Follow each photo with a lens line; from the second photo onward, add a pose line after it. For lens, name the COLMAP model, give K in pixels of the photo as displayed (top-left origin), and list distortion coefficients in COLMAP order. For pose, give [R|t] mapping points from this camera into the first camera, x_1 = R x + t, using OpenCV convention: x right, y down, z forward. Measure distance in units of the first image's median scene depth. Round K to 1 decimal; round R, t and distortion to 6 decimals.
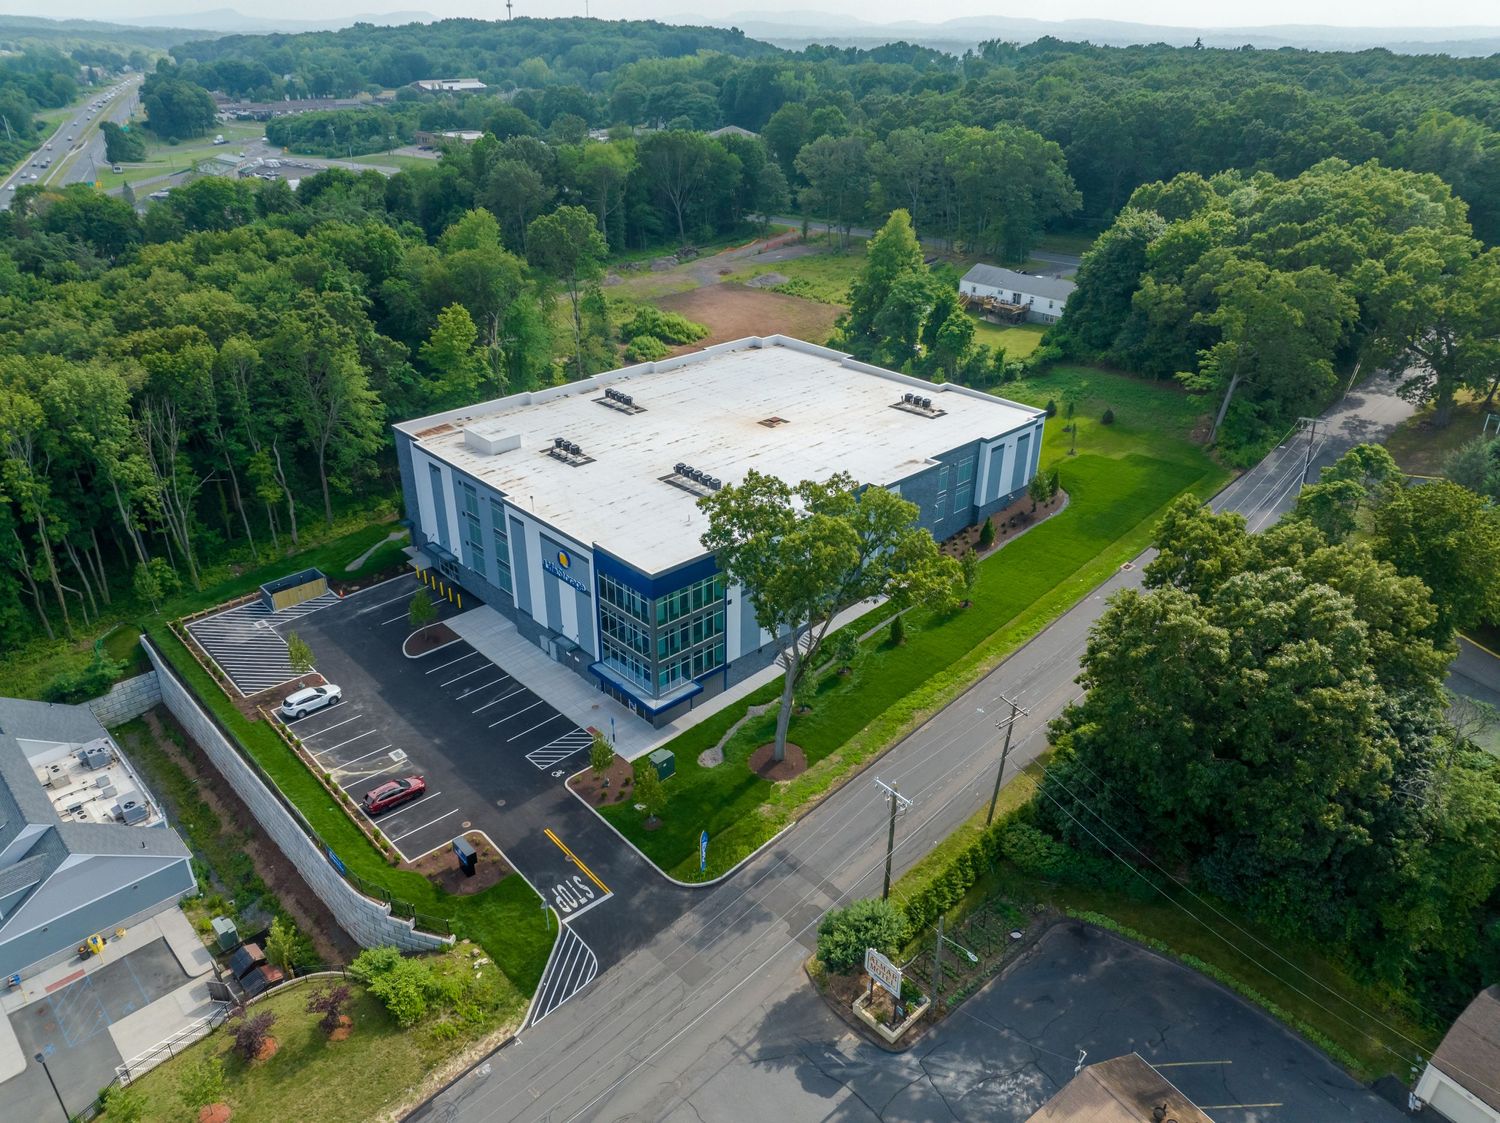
lens RADIAL K [[1075.0, 0, 750.0], [0, 1075.0, 561.5], [0, 0, 1]] dist [-0.035556, -0.006540]
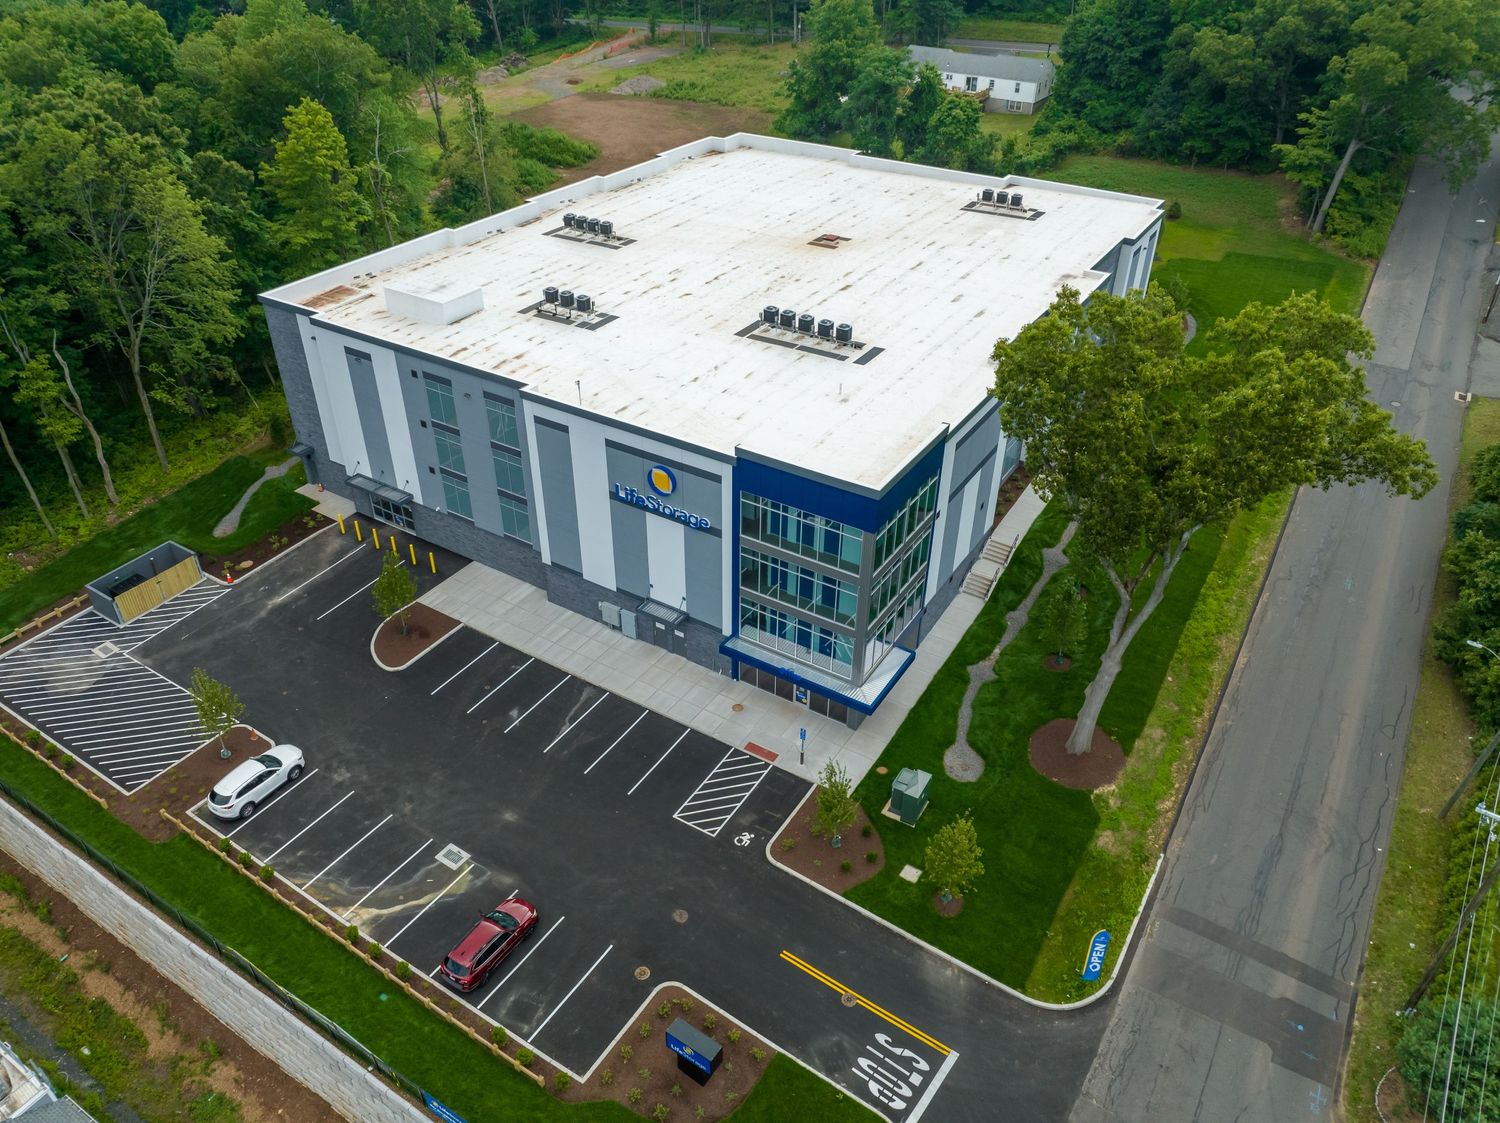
lens RADIAL K [[1070.3, 0, 750.0], [0, 1070.3, 561.5], [0, 0, 1]] dist [-0.053674, 0.030488]
pose [[0.968026, -0.142246, 0.206618, -0.219204], [0.114813, 0.983581, 0.139236, -0.029802], [-0.223032, -0.111061, 0.968464, 0.347187]]
